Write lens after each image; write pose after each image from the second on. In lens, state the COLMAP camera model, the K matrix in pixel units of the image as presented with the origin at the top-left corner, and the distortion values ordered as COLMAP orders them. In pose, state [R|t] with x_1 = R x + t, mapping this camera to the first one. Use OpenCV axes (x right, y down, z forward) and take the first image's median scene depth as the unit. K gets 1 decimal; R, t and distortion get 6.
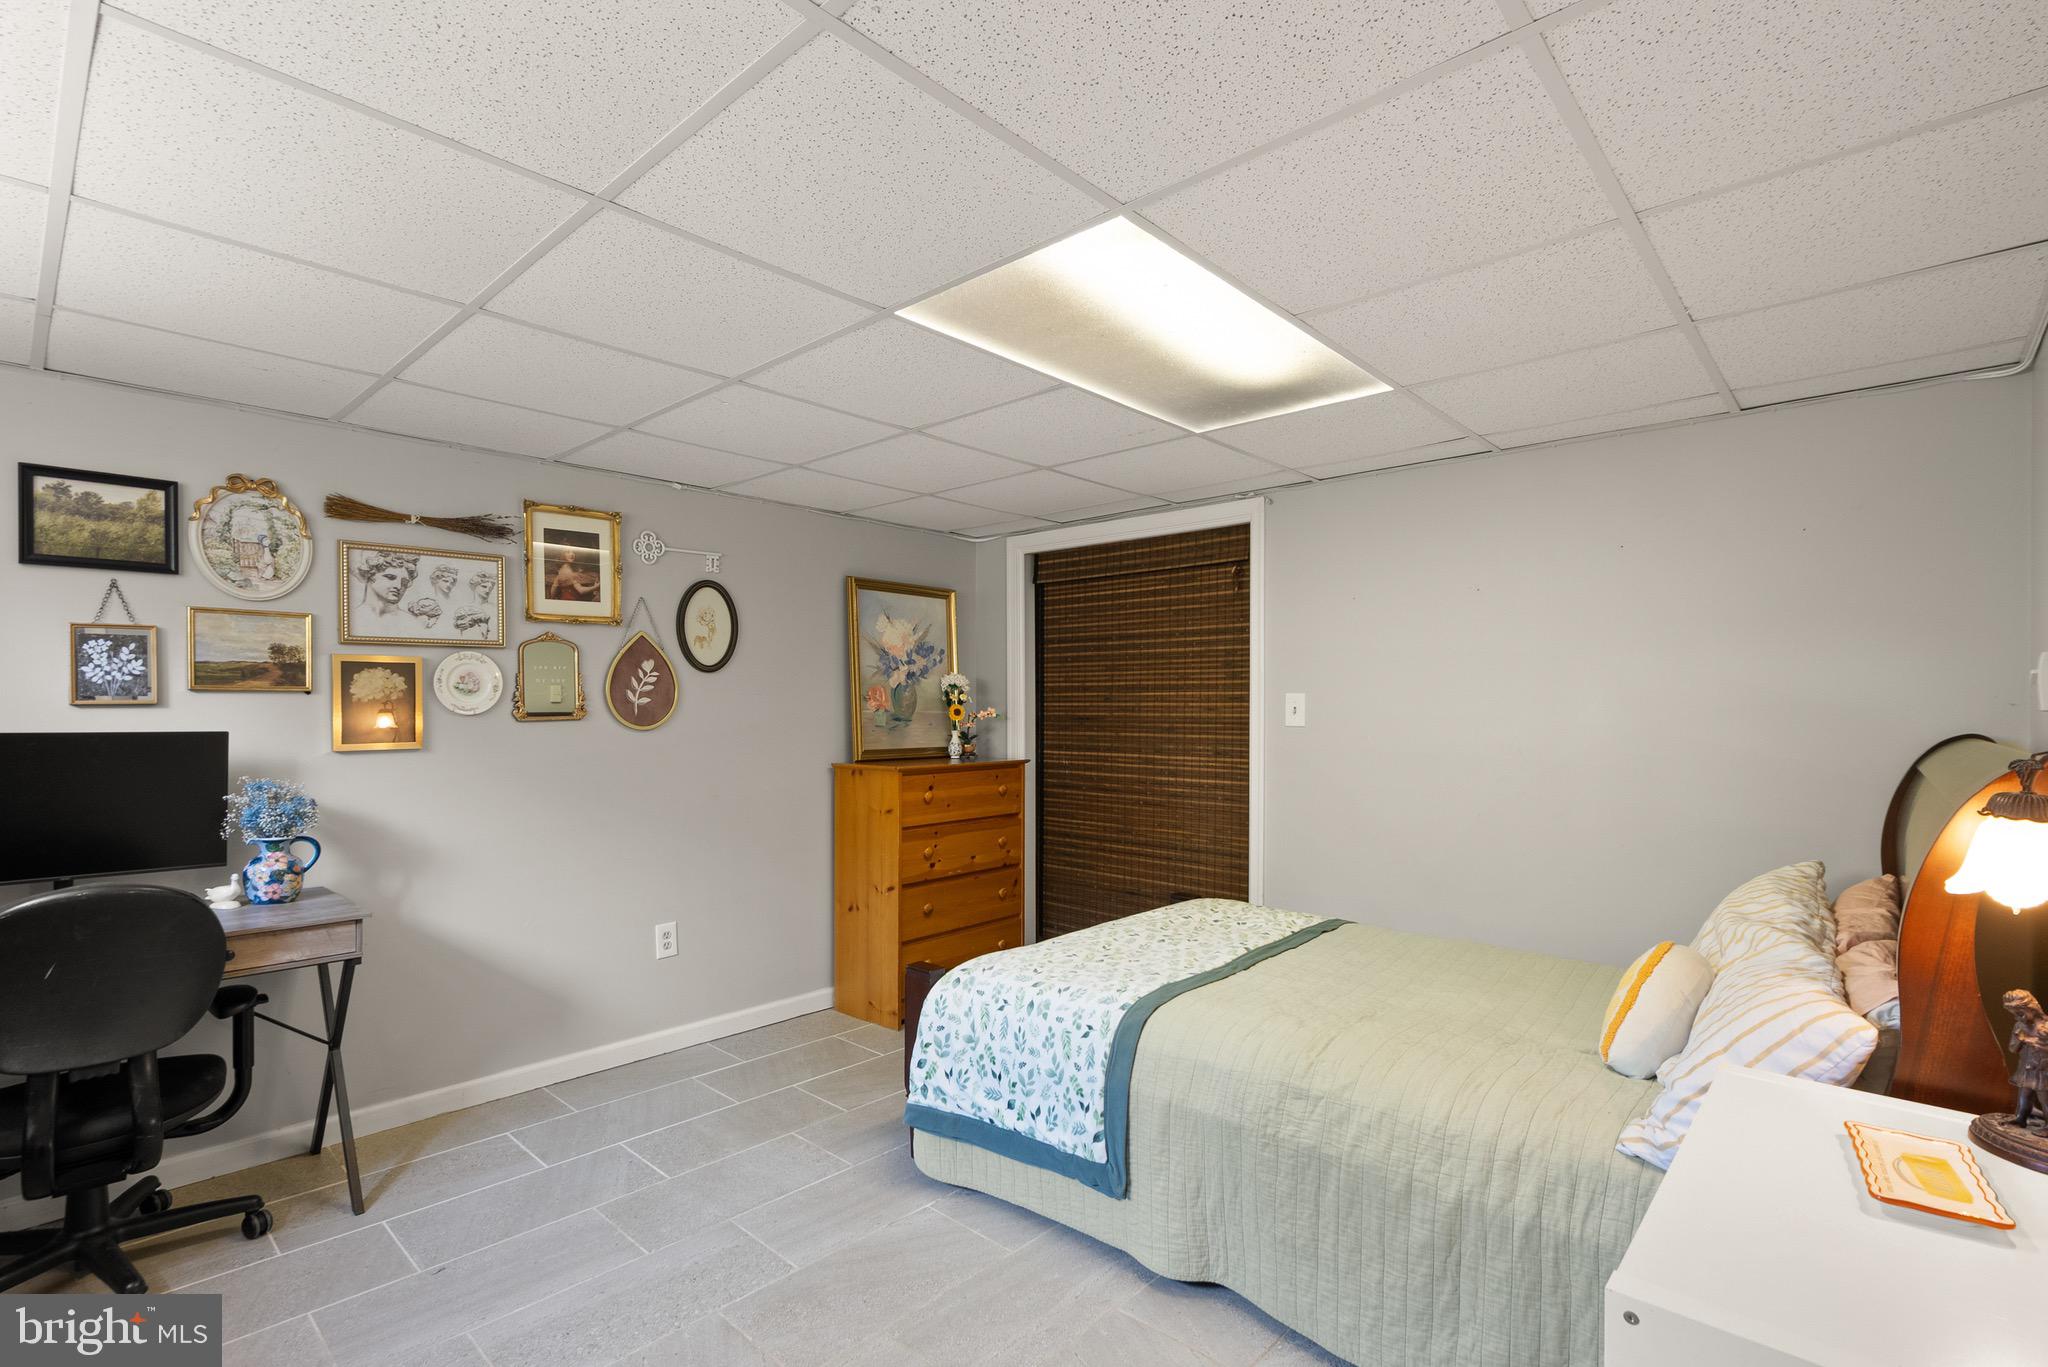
lens RADIAL K [[967.0, 0, 999.2], [0, 967.0, 695.2], [0, 0, 1]] dist [-0.003291, 0.002214]
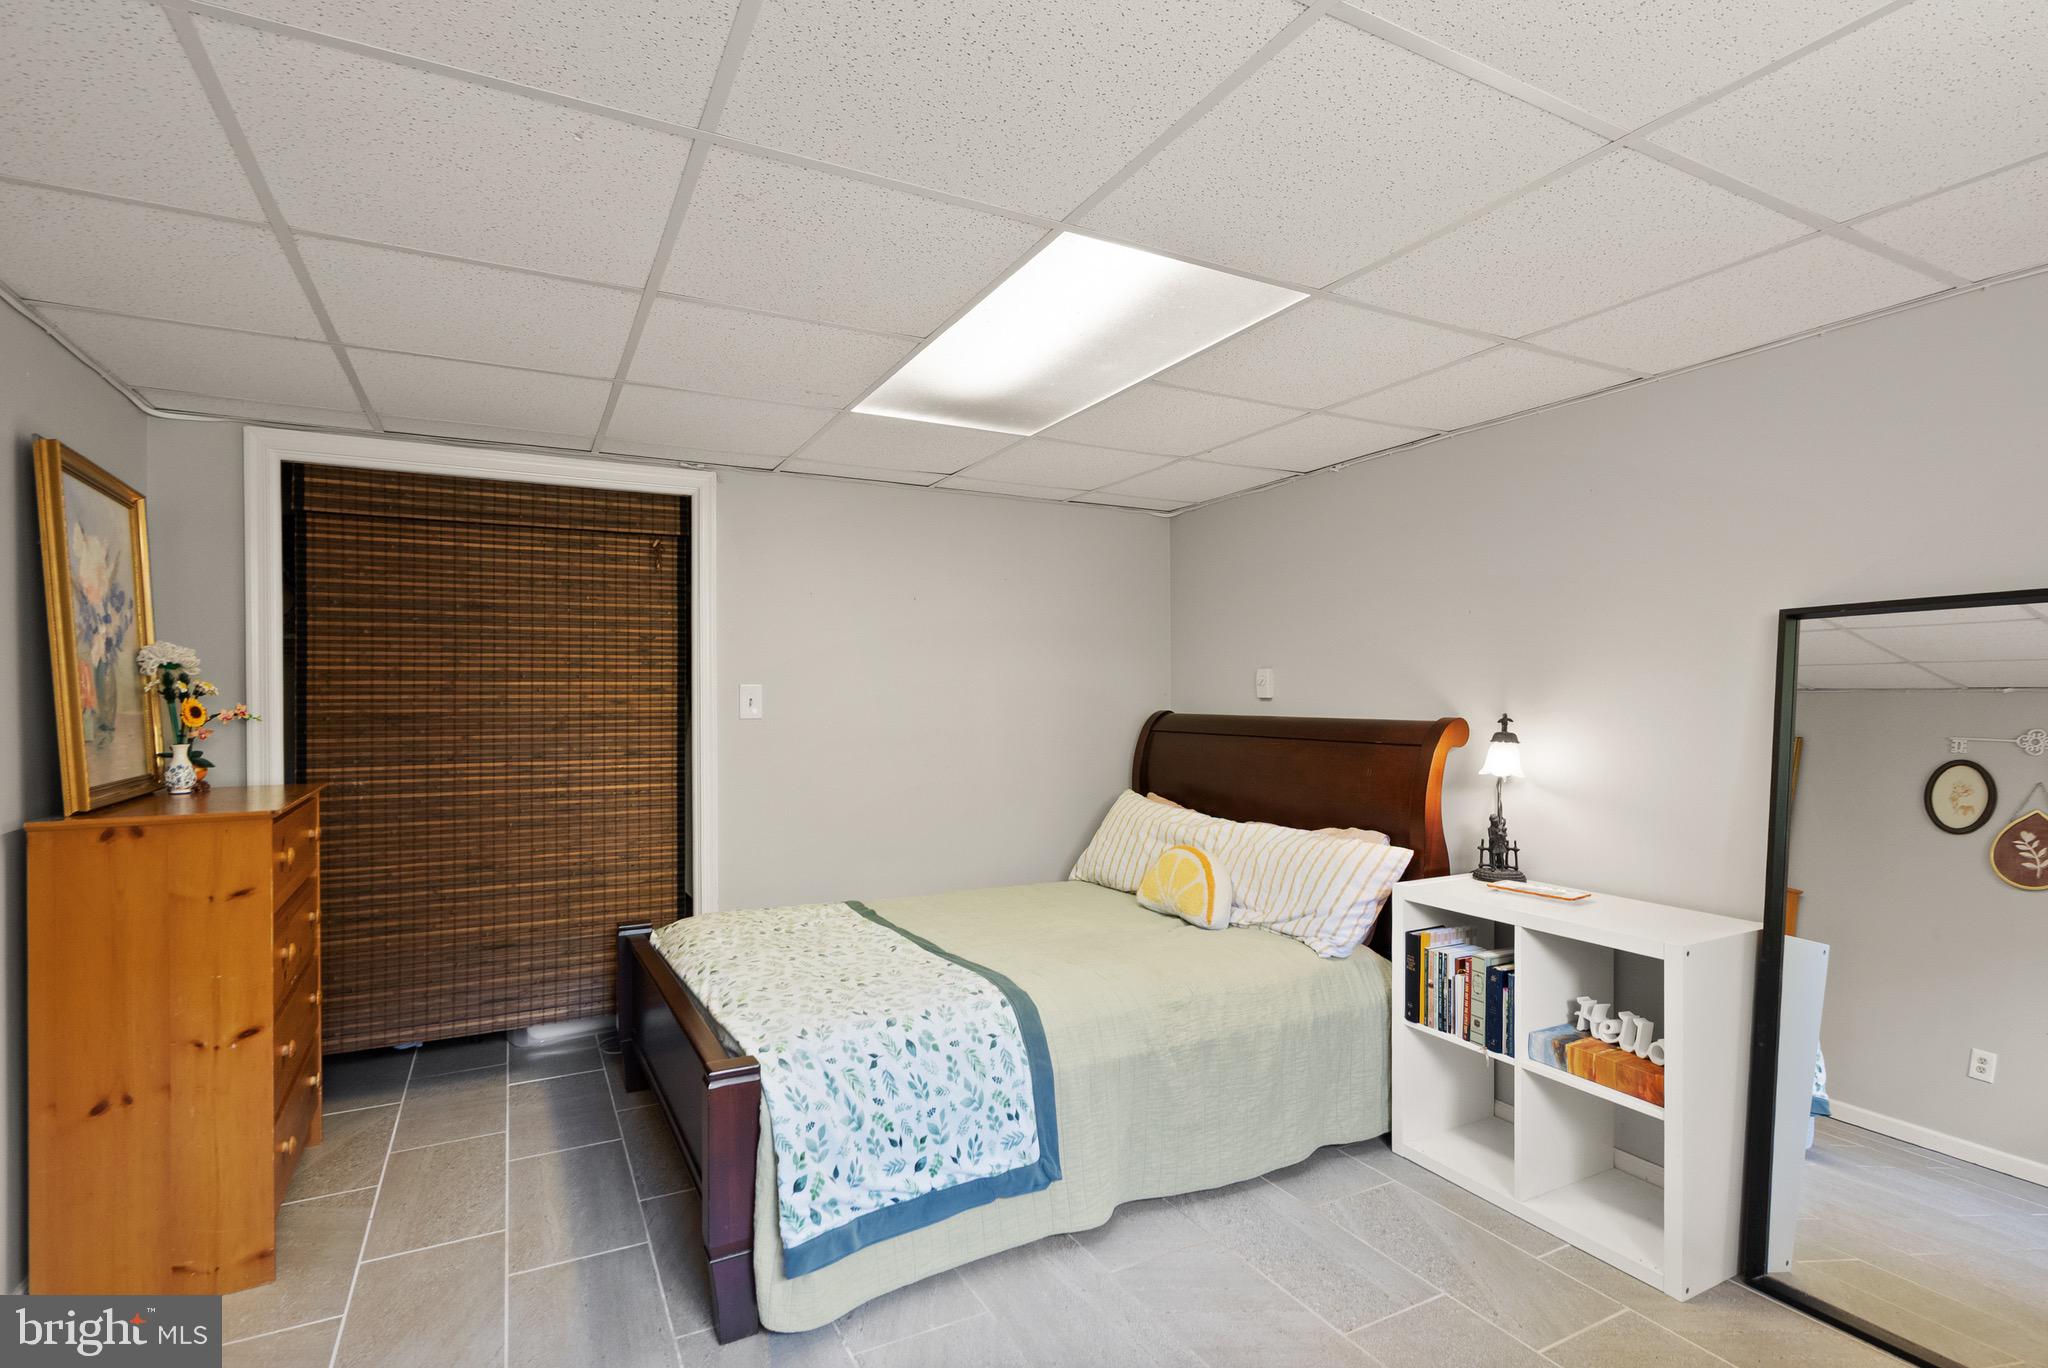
lens RADIAL K [[967.0, 0, 999.2], [0, 967.0, 695.7], [0, 0, 1]] dist [-0.003291, 0.002214]
pose [[0.335711, -0.003147, 0.941960, -0.519295], [-0.004983, 0.999974, 0.005117, 0.002958], [-0.941952, -0.006411, 0.335687, 0.440439]]
